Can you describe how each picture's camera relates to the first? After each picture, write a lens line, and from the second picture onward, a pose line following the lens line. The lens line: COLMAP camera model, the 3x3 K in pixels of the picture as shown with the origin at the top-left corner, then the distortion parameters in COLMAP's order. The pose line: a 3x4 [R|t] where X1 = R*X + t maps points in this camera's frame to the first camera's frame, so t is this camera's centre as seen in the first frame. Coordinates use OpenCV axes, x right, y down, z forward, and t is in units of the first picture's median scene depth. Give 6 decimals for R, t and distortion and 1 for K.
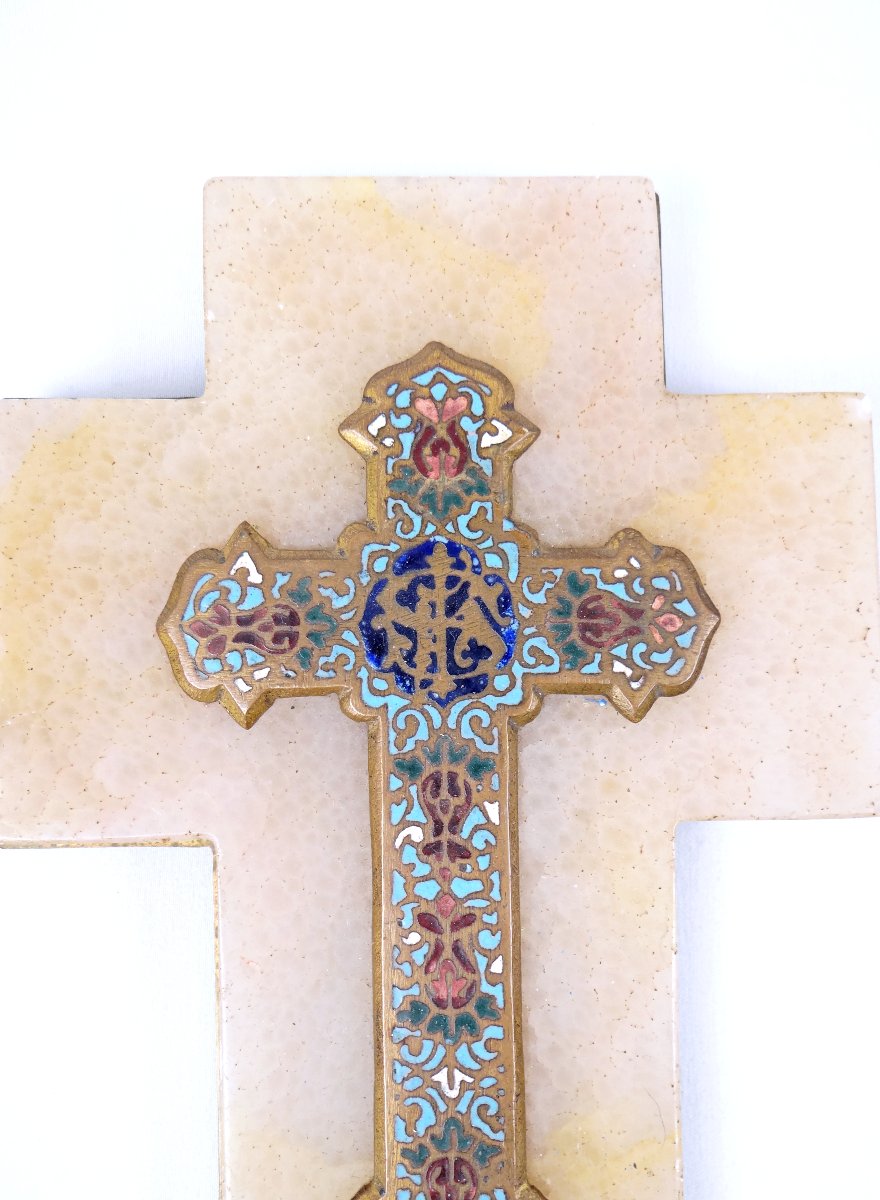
lens RADIAL K [[1014.8, 0, 431.3], [0, 1014.8, 594.9], [0, 0, 1]] dist [0.018746, -0.038026]
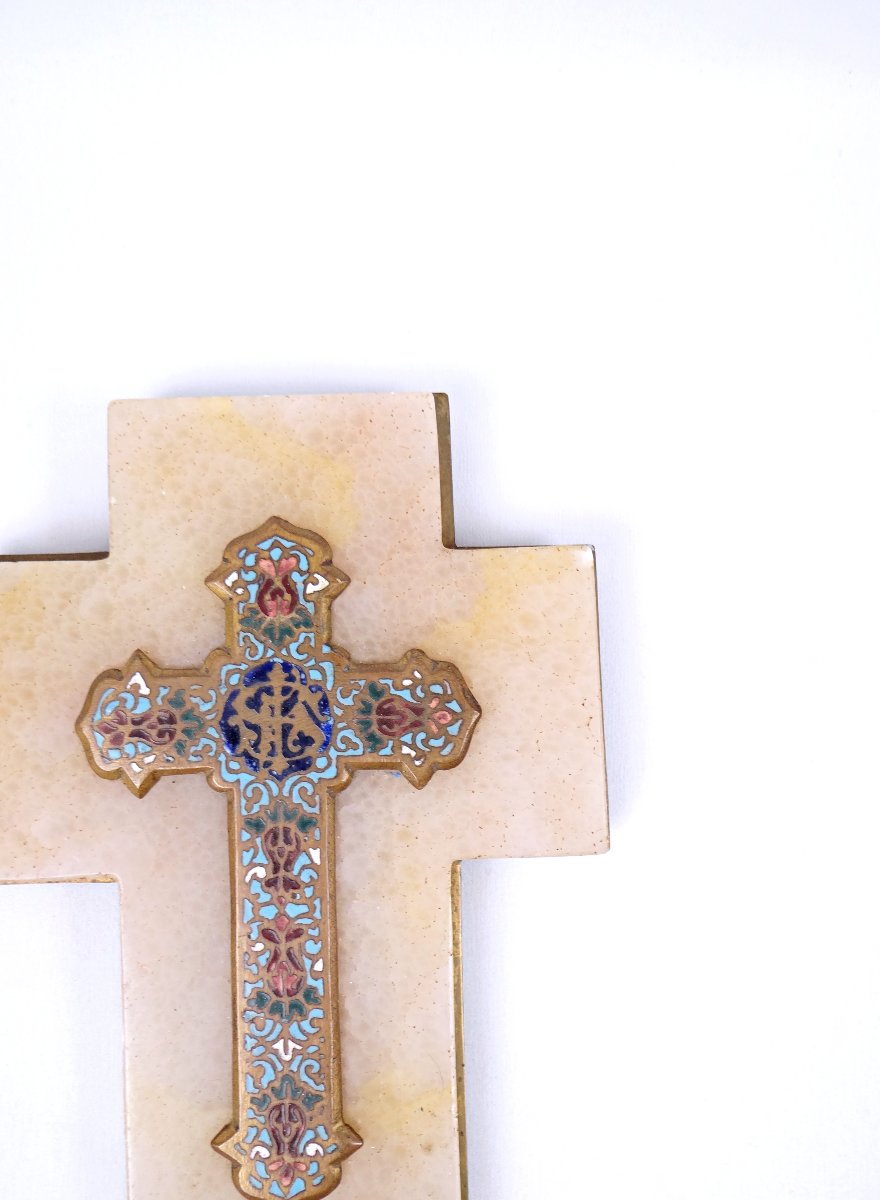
lens RADIAL K [[1014.8, 0, 428.0], [0, 1014.8, 589.1], [0, 0, 1]] dist [0.018746, -0.038026]
pose [[0.999893, -0.014161, -0.003723, 0.223581], [0.014110, 0.999811, -0.013378, -0.131524], [0.003912, 0.013324, 0.999904, -0.401262]]
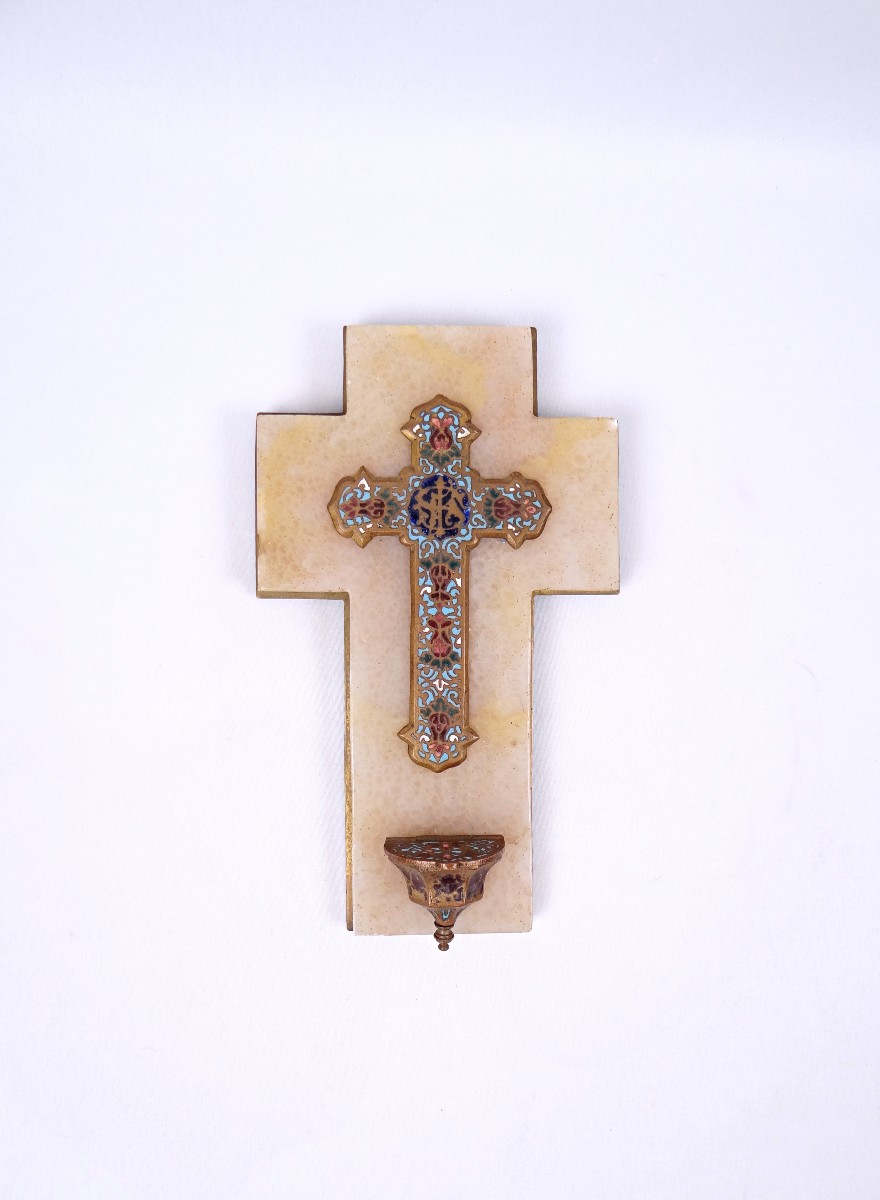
lens RADIAL K [[1014.8, 0, 405.7], [0, 1014.8, 594.5], [0, 0, 1]] dist [0.018746, -0.038026]
pose [[0.999757, 0.021098, -0.006325, -0.055214], [-0.020820, 0.998931, 0.041272, 0.140584], [0.007189, -0.041131, 0.999128, -1.530707]]
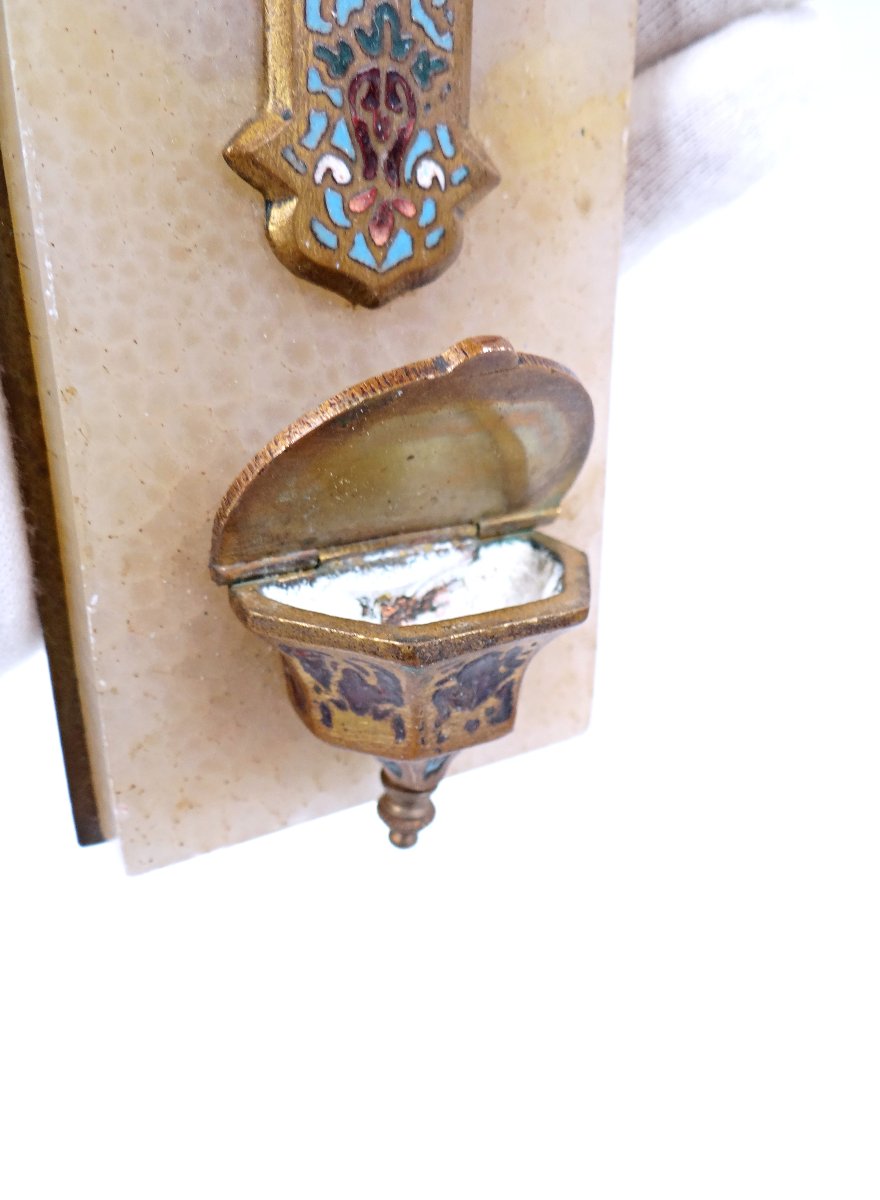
lens RADIAL K [[1014.8, 0, 450.9], [0, 1014.8, 600.6], [0, 0, 1]] dist [0.018746, -0.038026]
pose [[0.872125, -0.139393, 0.469008, -0.296252], [-0.053621, 0.925557, 0.374793, 0.606509], [-0.486337, -0.352015, 0.799726, 0.308844]]
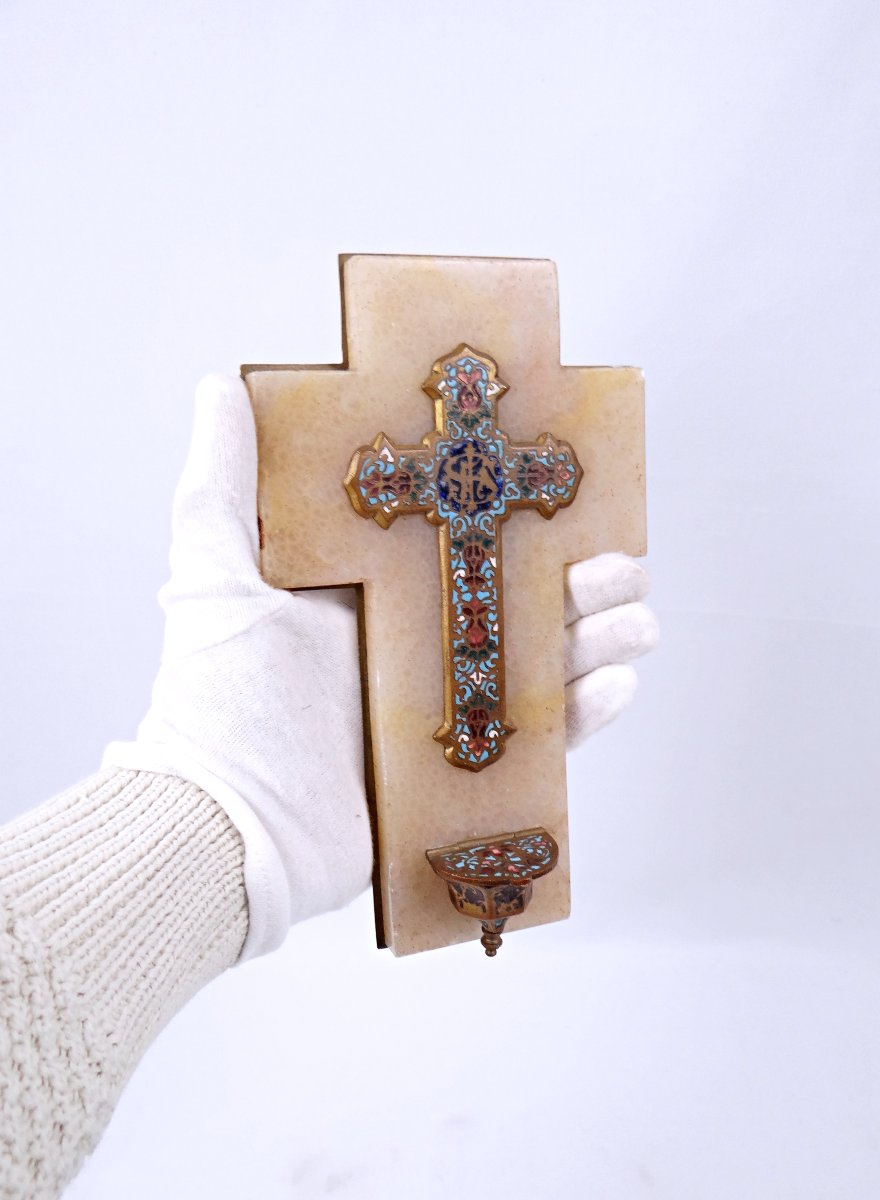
lens RADIAL K [[1014.8, 0, 422.6], [0, 1014.8, 599.8], [0, 0, 1]] dist [0.018746, -0.038026]
pose [[0.950917, -0.061359, 0.303301, -0.767573], [0.005499, 0.983340, 0.181693, -0.112138], [-0.309396, -0.171107, 0.935412, -1.059457]]
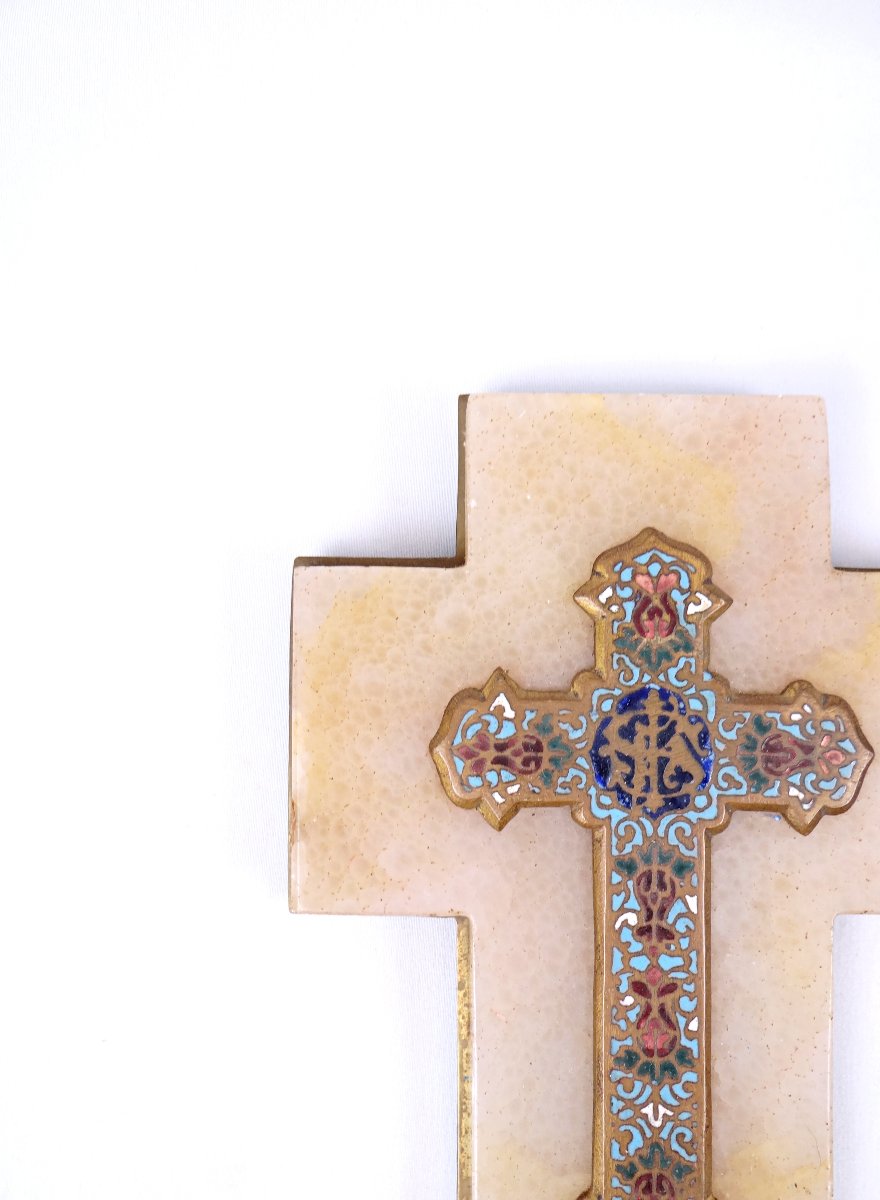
lens RADIAL K [[1014.8, 0, 424.9], [0, 1014.8, 600.2], [0, 0, 1]] dist [0.018746, -0.038026]
pose [[0.999139, 0.026033, -0.032305, -0.239727], [-0.026119, 0.999656, -0.002249, -0.152636], [0.032236, 0.003091, 0.999476, -0.281268]]
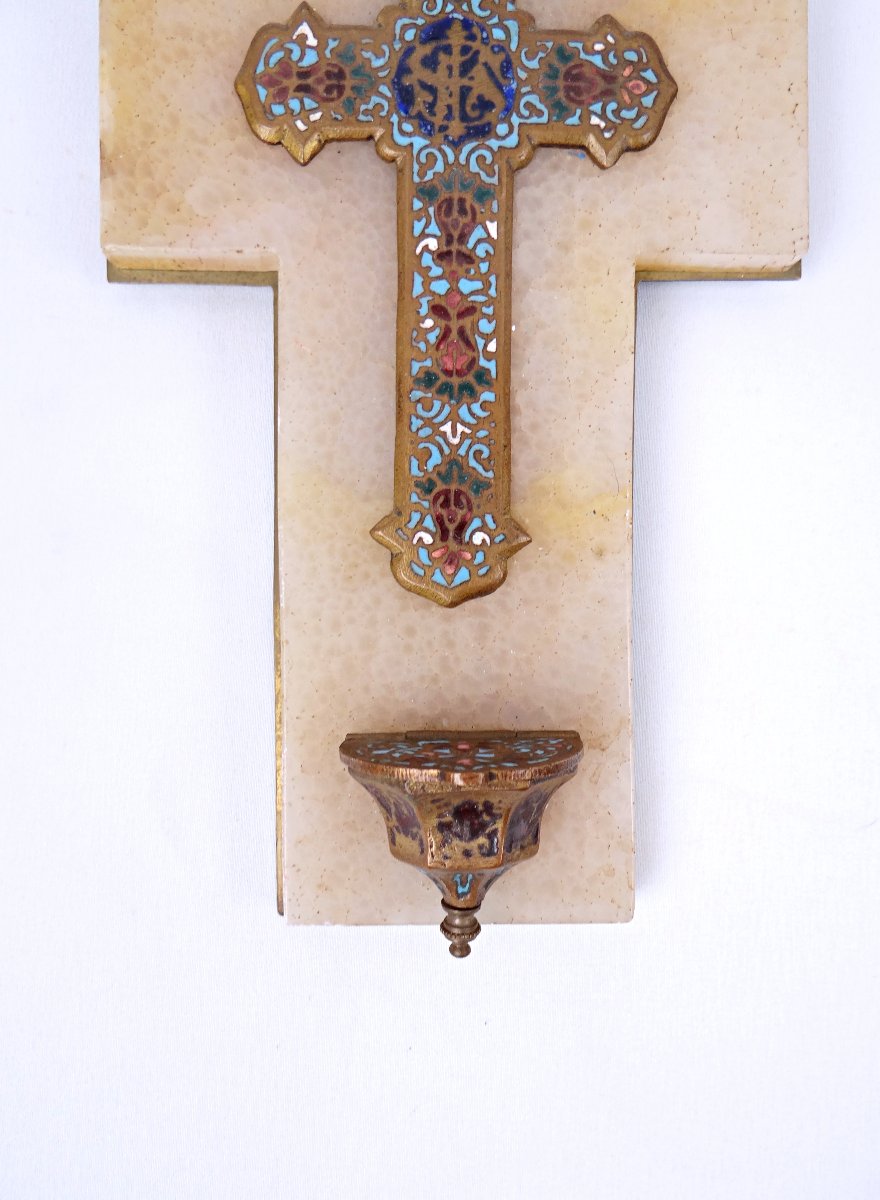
lens RADIAL K [[1014.8, 0, 414.0], [0, 1014.8, 591.2], [0, 0, 1]] dist [0.018746, -0.038026]
pose [[0.999079, 0.025832, -0.034248, 0.017160], [-0.024236, 0.998637, 0.046226, 0.607249], [0.035396, -0.045353, 0.998344, -0.306388]]
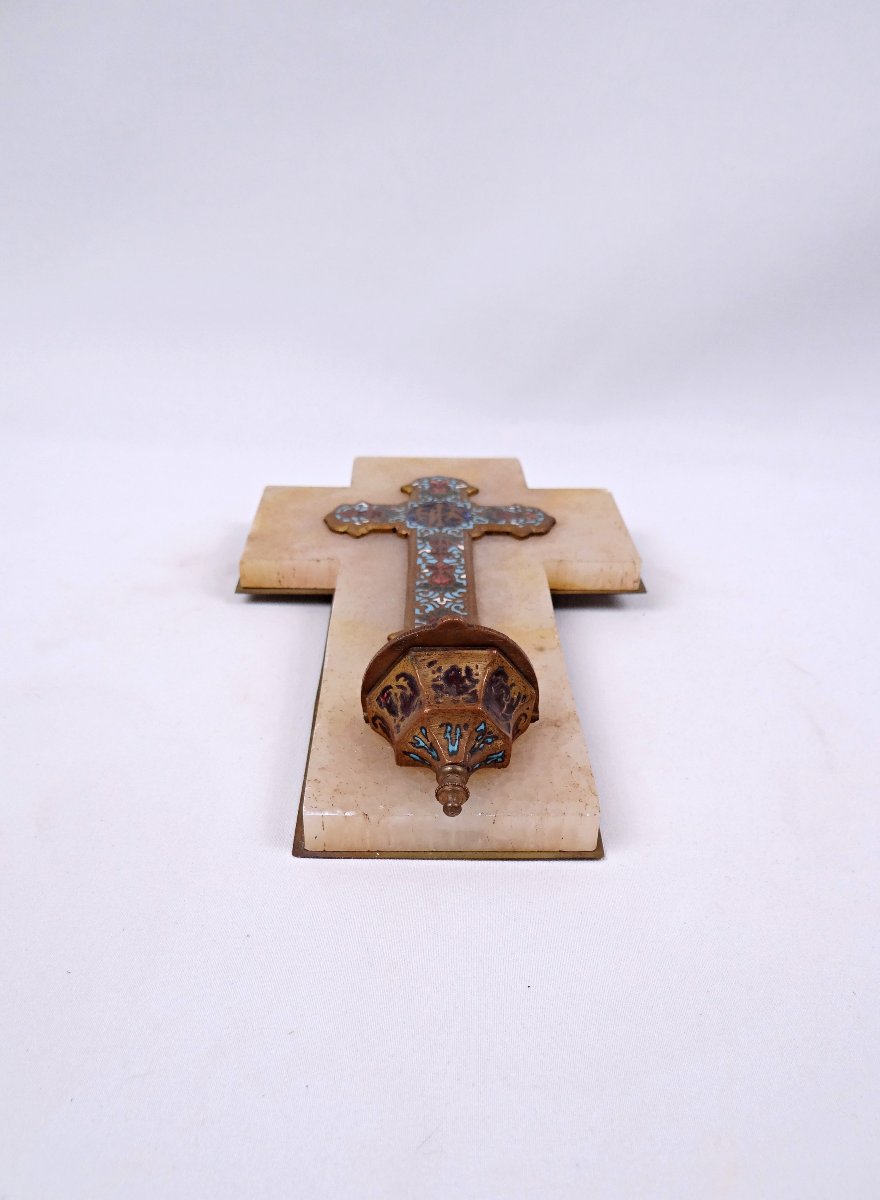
lens RADIAL K [[1014.8, 0, 439.0], [0, 1014.8, 596.7], [0, 0, 1]] dist [0.018746, -0.038026]
pose [[0.999467, -0.022332, -0.023830, 0.062044], [-0.008884, 0.516245, -0.856395, 2.225780], [0.031427, 0.856150, 0.515771, -0.096628]]
